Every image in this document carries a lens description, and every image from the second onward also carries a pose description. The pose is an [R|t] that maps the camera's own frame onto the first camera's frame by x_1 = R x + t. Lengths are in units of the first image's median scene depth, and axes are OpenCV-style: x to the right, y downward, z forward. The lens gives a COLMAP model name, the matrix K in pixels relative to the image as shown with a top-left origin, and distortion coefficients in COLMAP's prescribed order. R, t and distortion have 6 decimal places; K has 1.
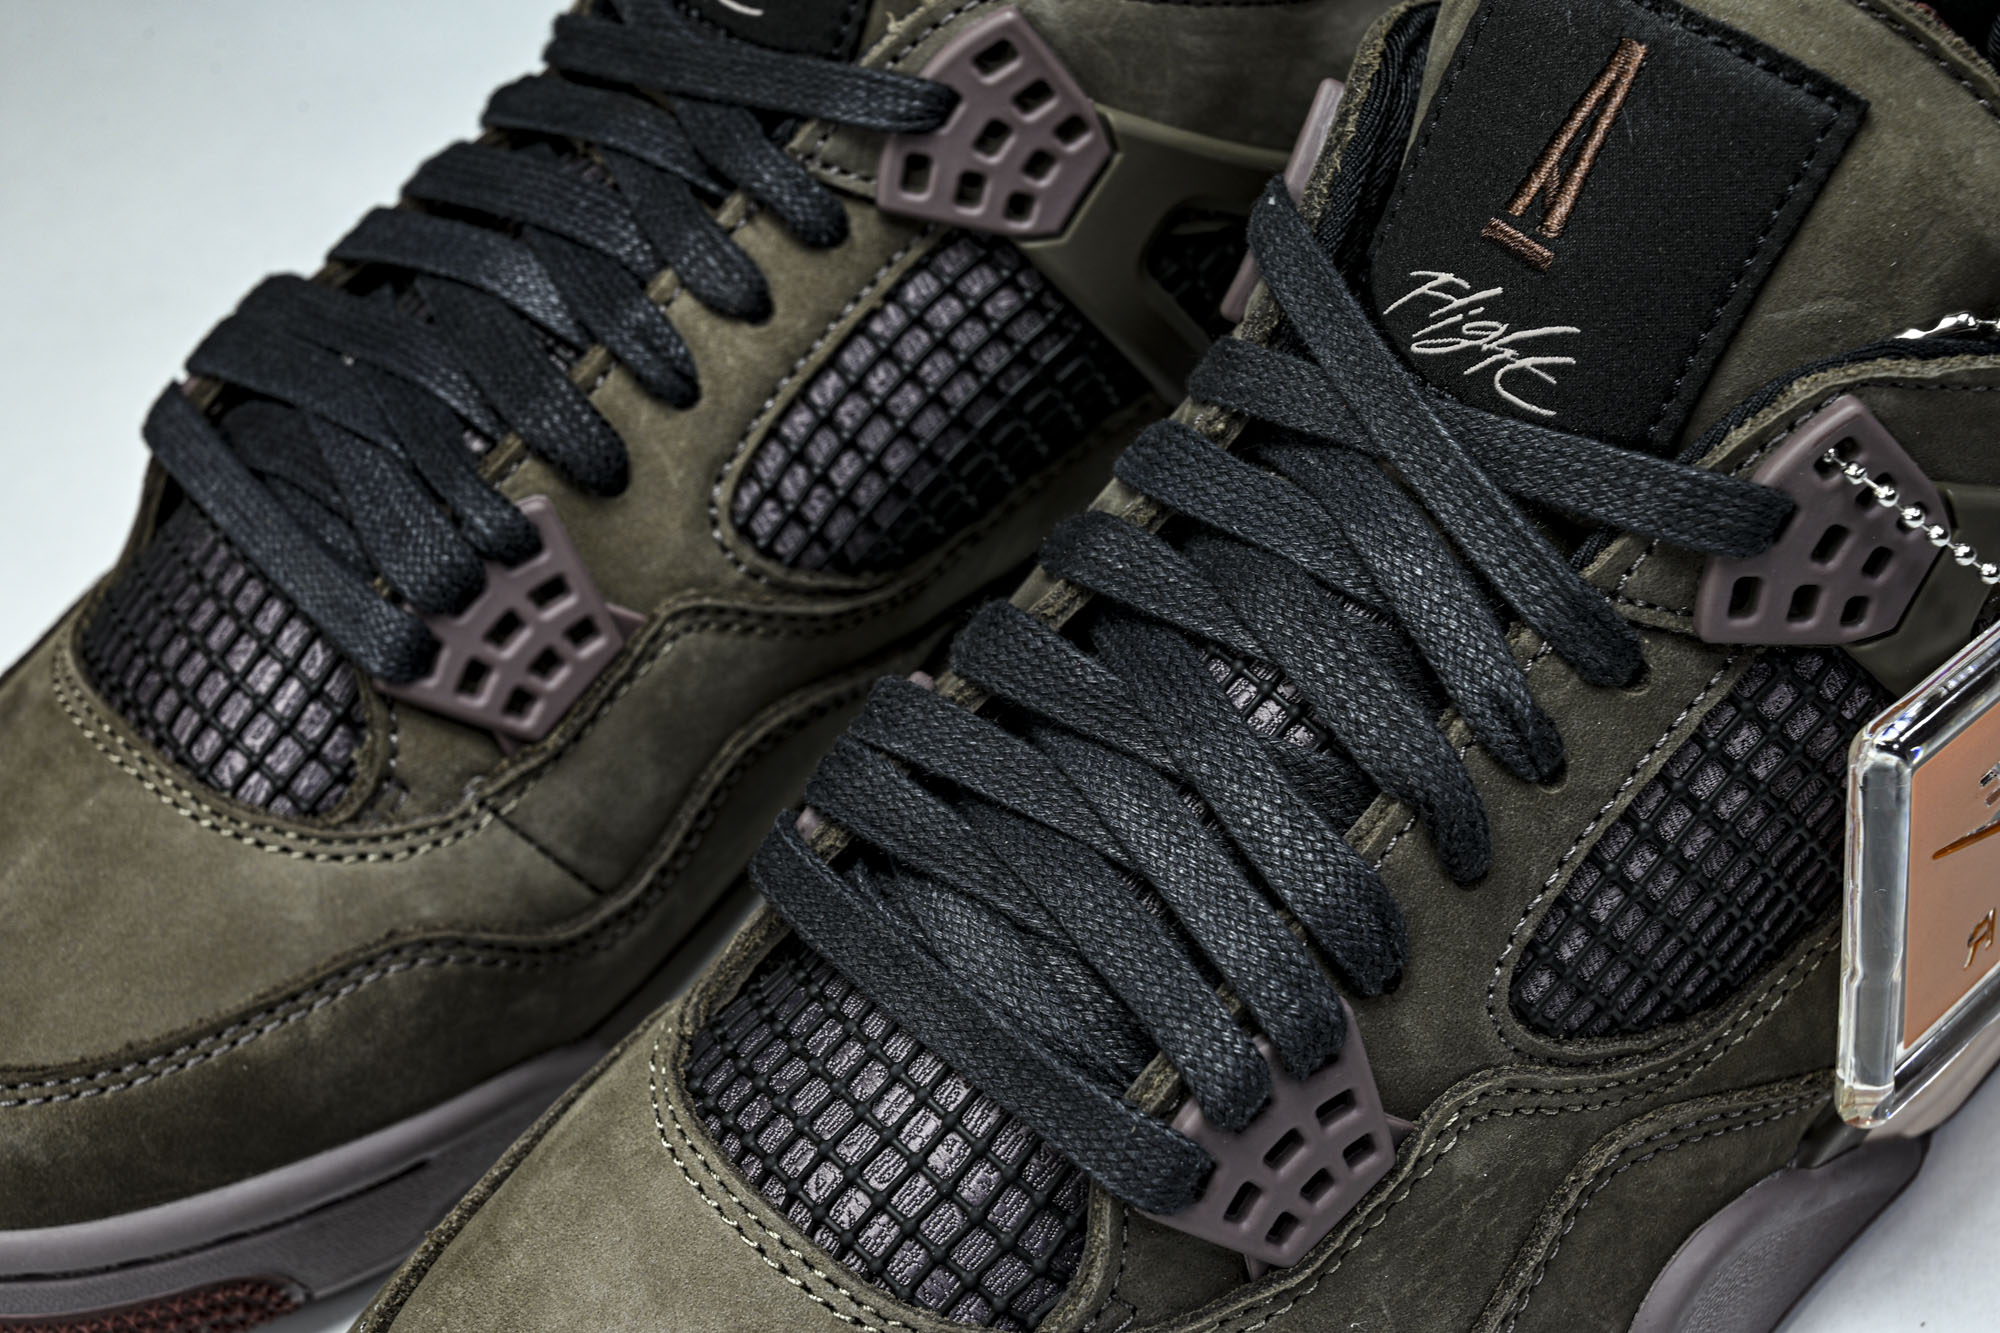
lens RADIAL K [[3558.0, 0, 1000.0], [0, 3558.0, 666.5], [0, 0, 1]] dist [-0.022699, 0.044399]
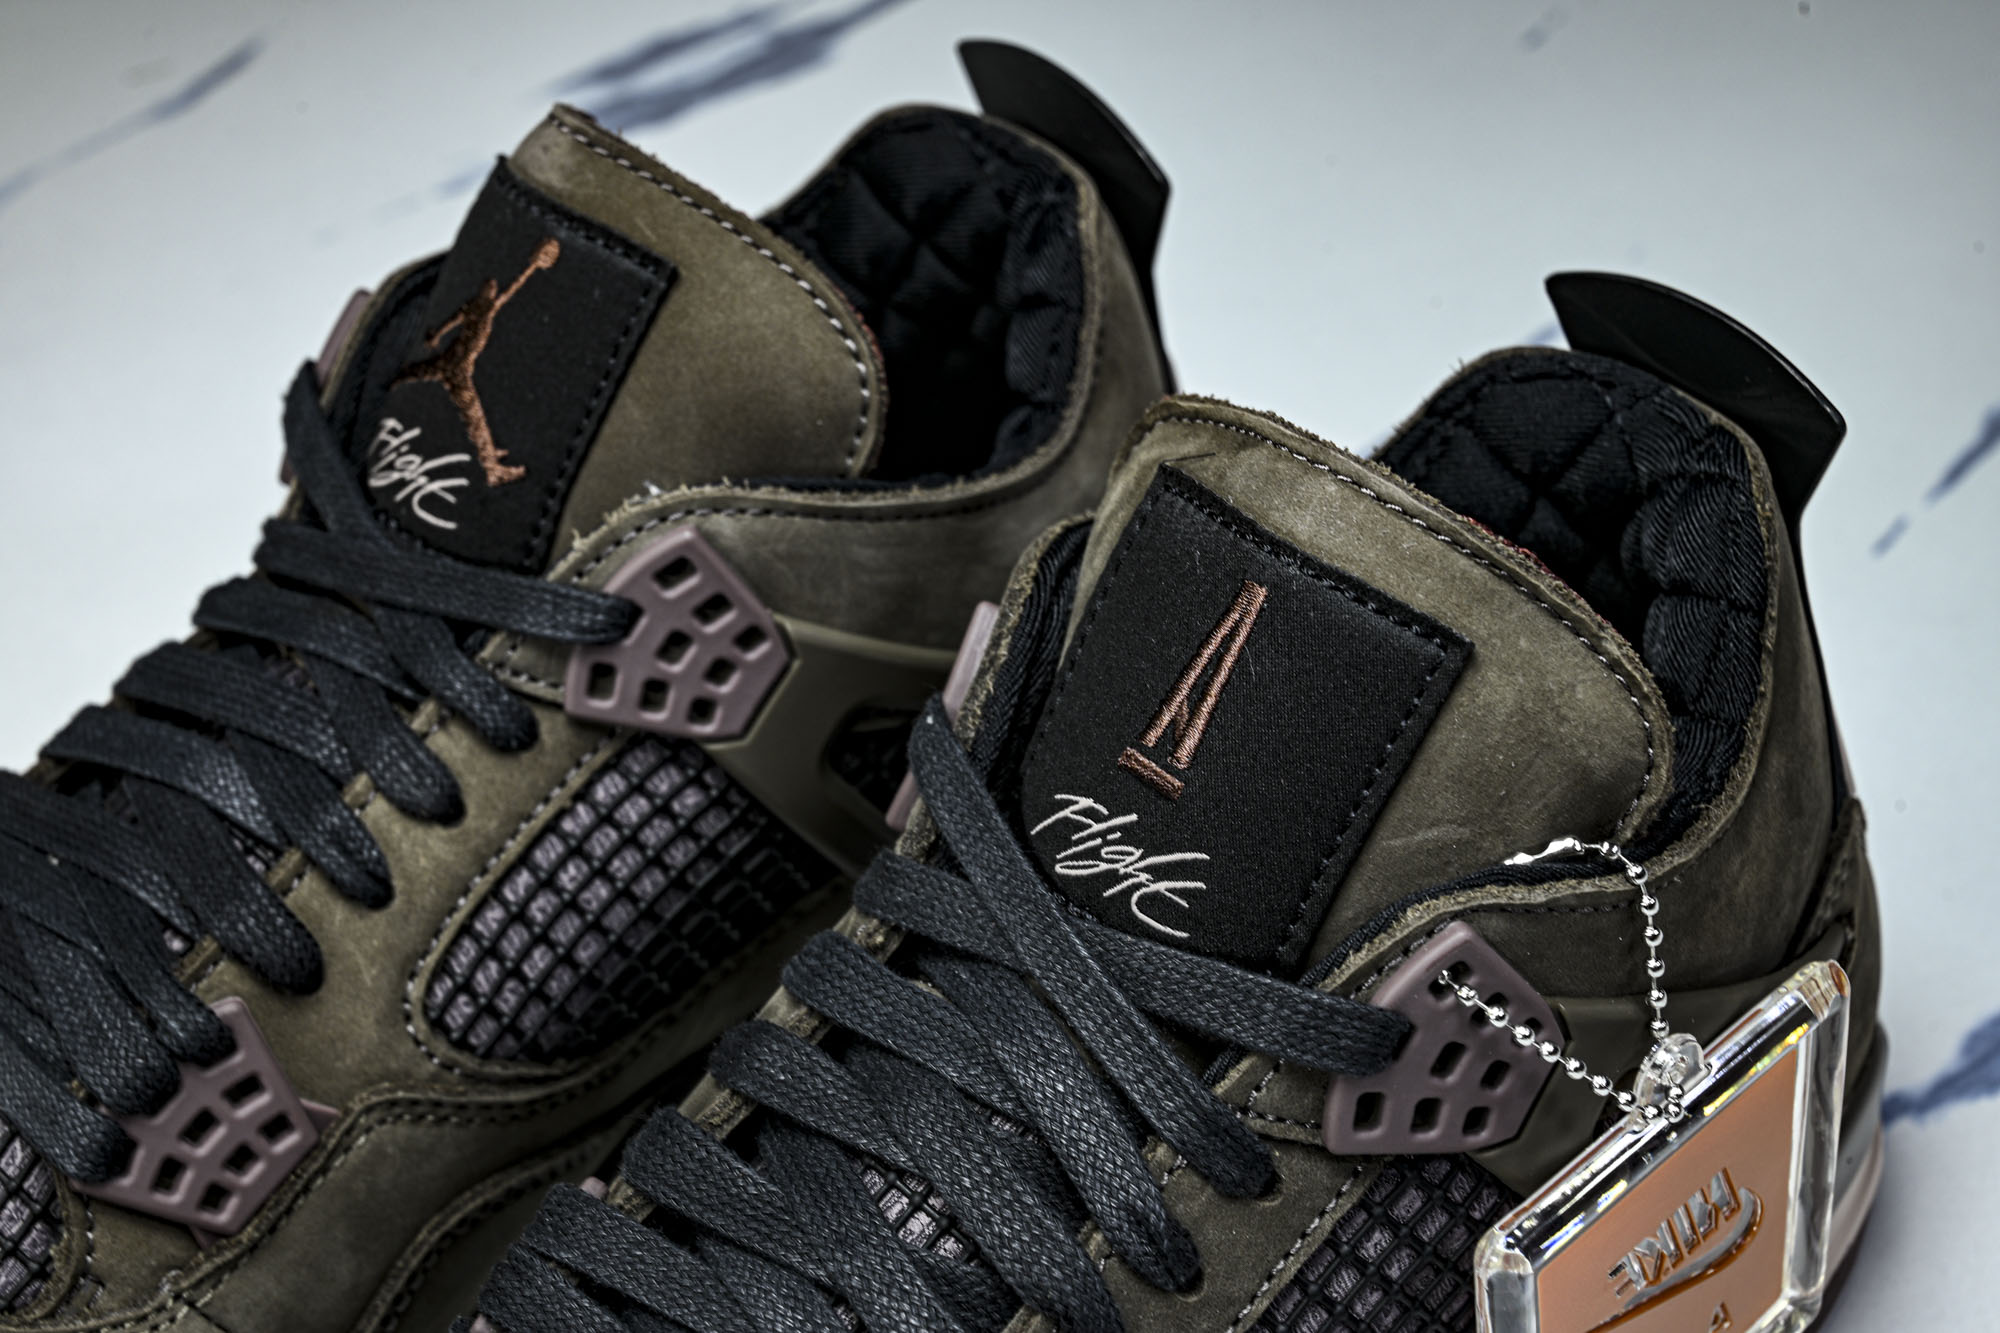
lens RADIAL K [[3558.0, 0, 1000.0], [0, 3558.0, 666.5], [0, 0, 1]] dist [-0.022699, 0.044399]
pose [[0.999135, -0.006748, 0.041045, 0.057321], [0.010179, 0.996417, -0.083967, -0.061744], [-0.040332, 0.084312, 0.995623, -0.049539]]
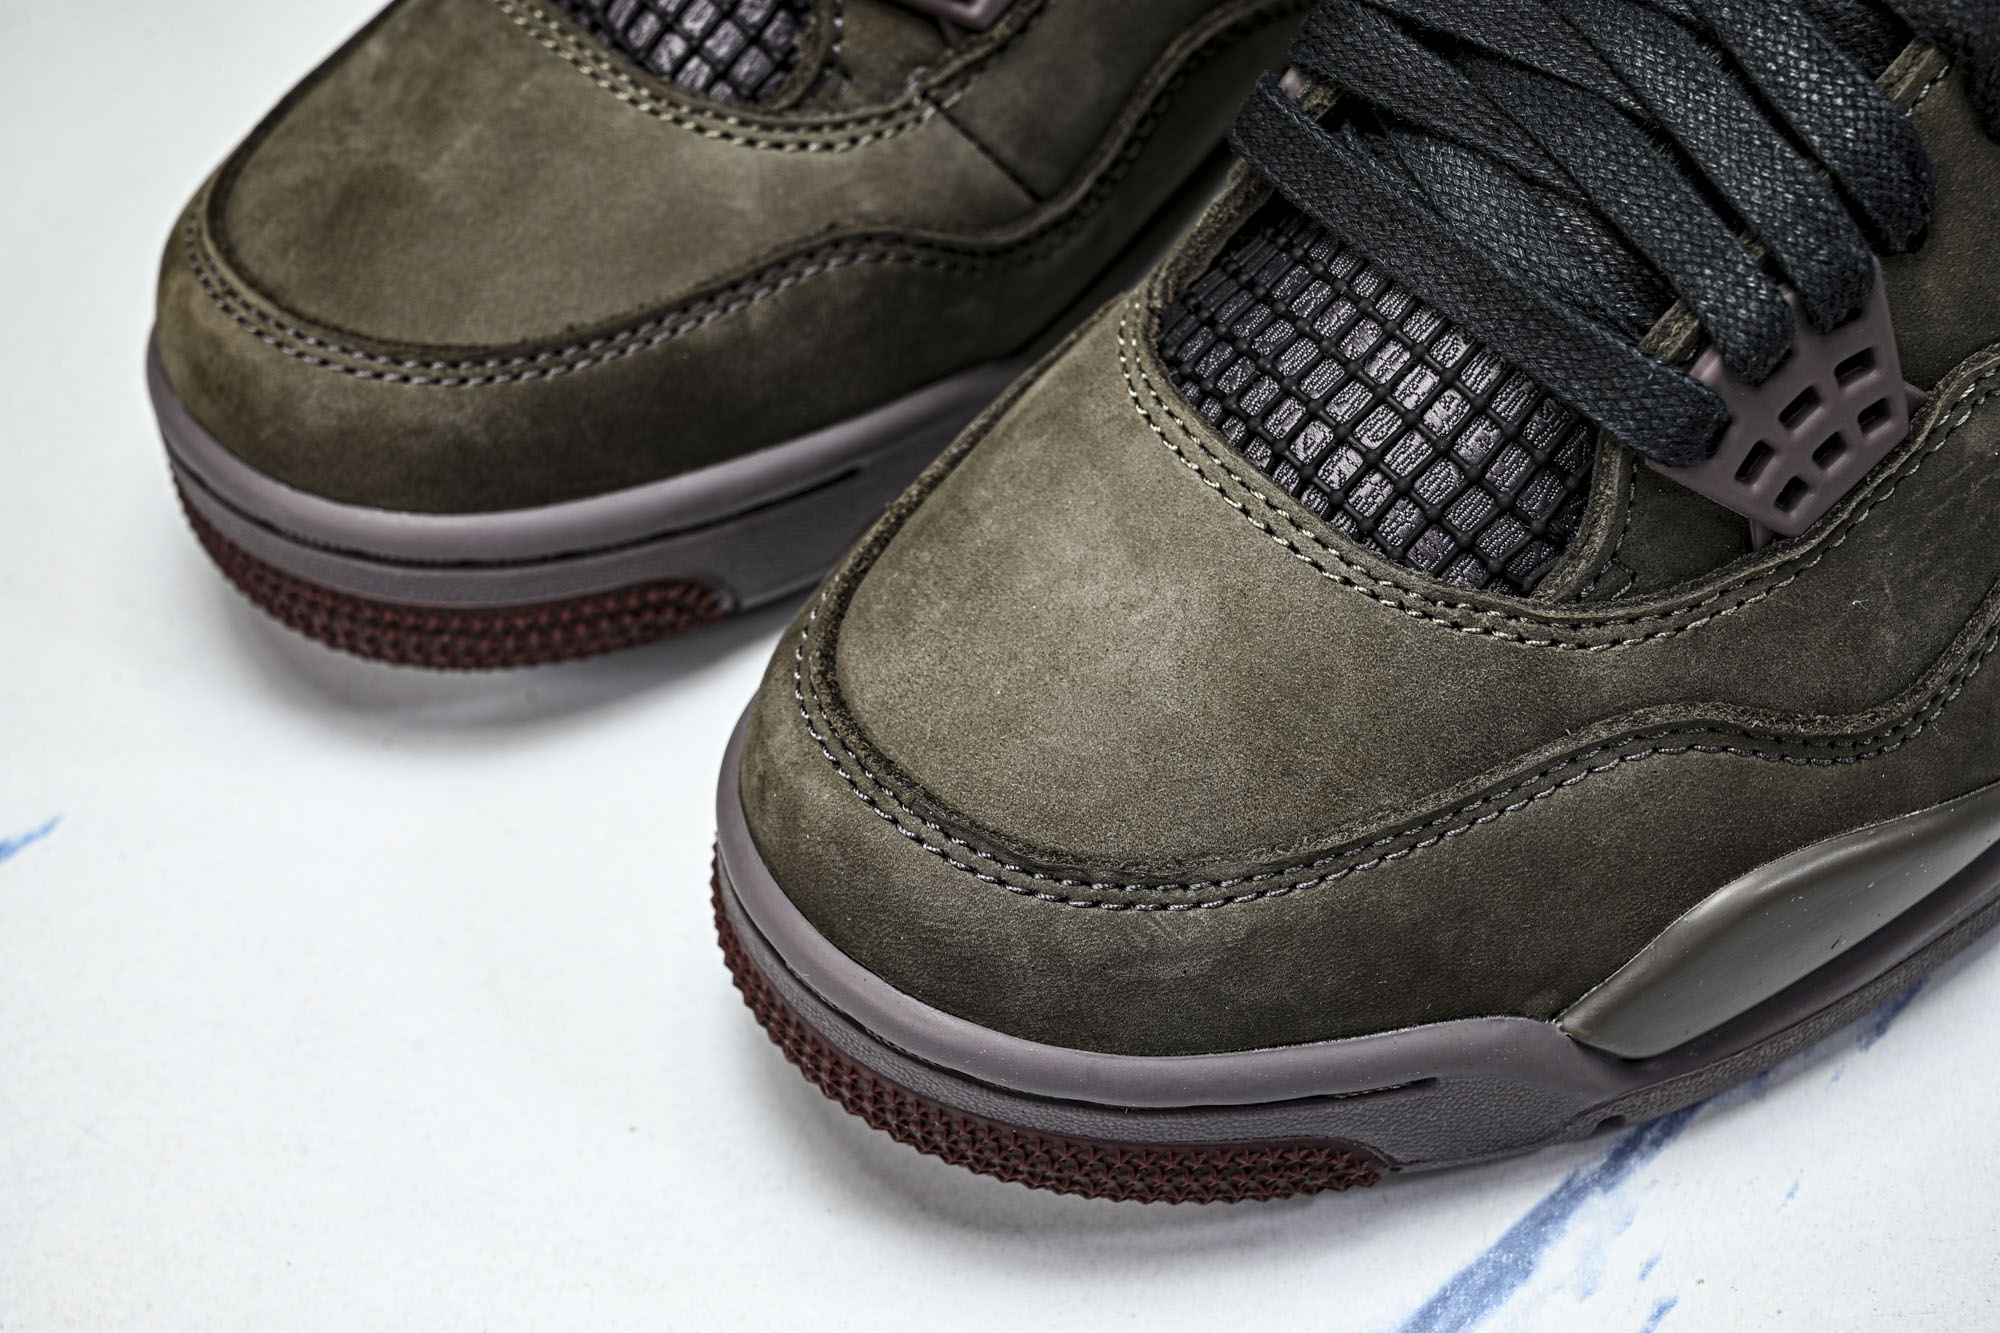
lens RADIAL K [[3558.0, 0, 1000.0], [0, 3558.0, 666.5], [0, 0, 1]] dist [-0.022699, 0.044399]
pose [[0.998562, 0.022720, -0.048548, -0.085427], [-0.017587, 0.994458, 0.103657, 0.105985], [0.050634, -0.102654, 0.993428, 0.024796]]
